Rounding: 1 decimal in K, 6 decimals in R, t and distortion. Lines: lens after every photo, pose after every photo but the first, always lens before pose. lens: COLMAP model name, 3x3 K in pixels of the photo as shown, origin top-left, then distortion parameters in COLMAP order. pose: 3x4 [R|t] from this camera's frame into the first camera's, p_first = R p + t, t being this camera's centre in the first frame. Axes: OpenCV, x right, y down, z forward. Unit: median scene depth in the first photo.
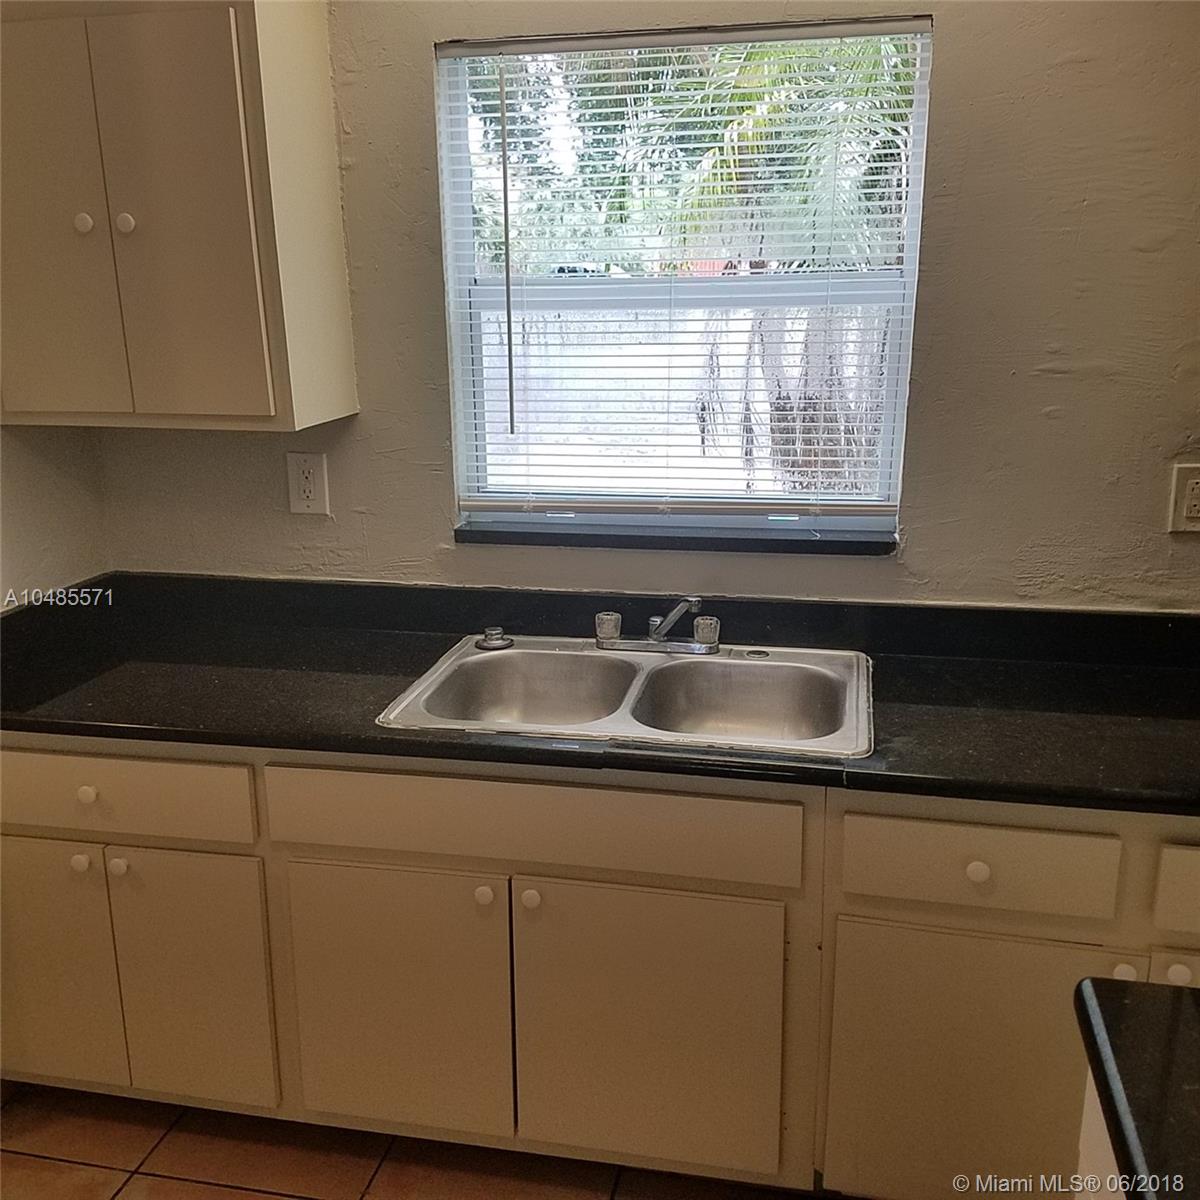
lens RADIAL K [[1222.8, 0, 581.9], [0, 1222.8, 619.0], [0, 0, 1]] dist [0.288206, -0.625011]
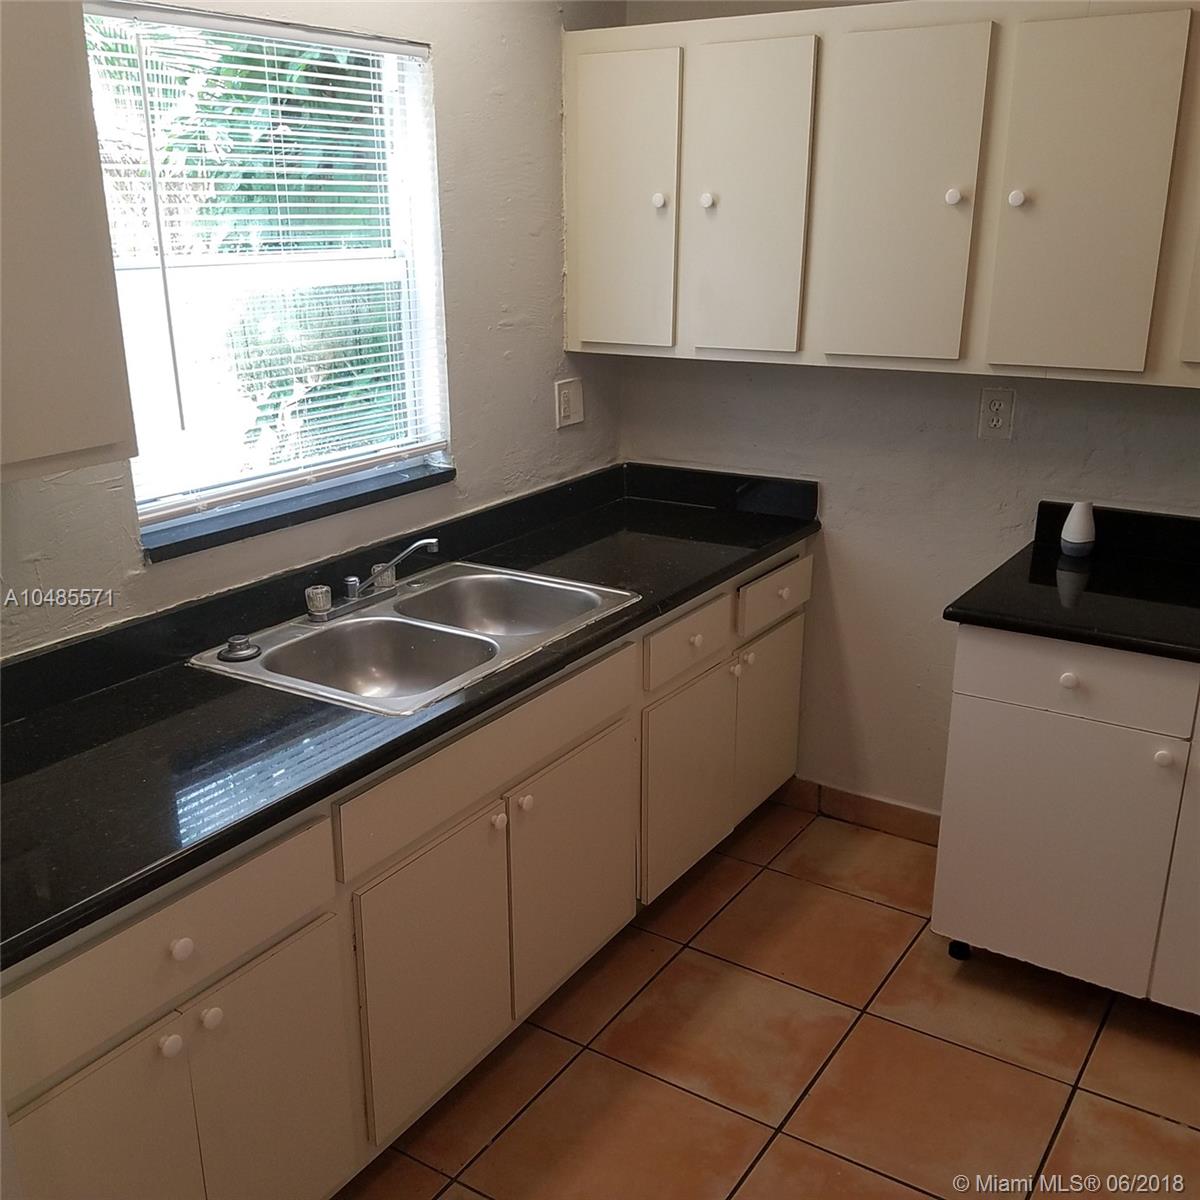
lens RADIAL K [[1201.0, 0, 573.4], [0, 1201.0, 629.9], [0, 0, 1]] dist [0.153003, -0.271101]
pose [[0.360639, -0.290875, 0.886189, -0.831932], [0.260209, 0.943781, 0.203885, -0.124903], [-0.895673, 0.157066, 0.416053, 0.406093]]
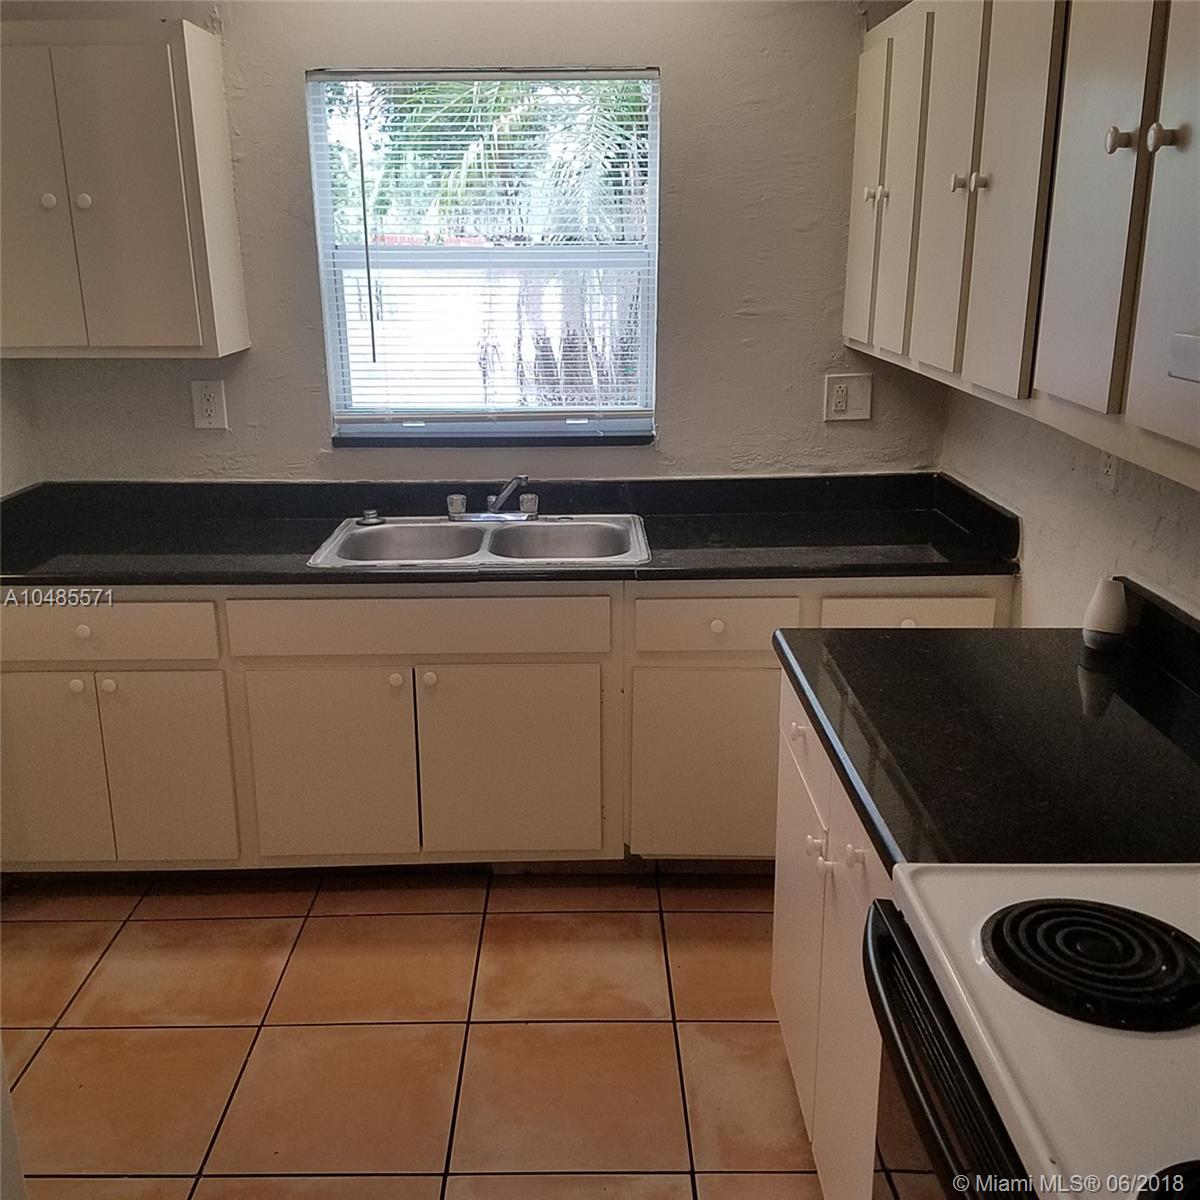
lens RADIAL K [[1203.7, 0, 594.3], [0, 1203.7, 615.7], [0, 0, 1]] dist [0.299748, -0.598328]
pose [[0.974787, -0.060531, 0.214770, -0.131058], [0.056769, 0.998107, 0.023647, 0.110034], [-0.215795, -0.010858, 0.976378, -0.366946]]
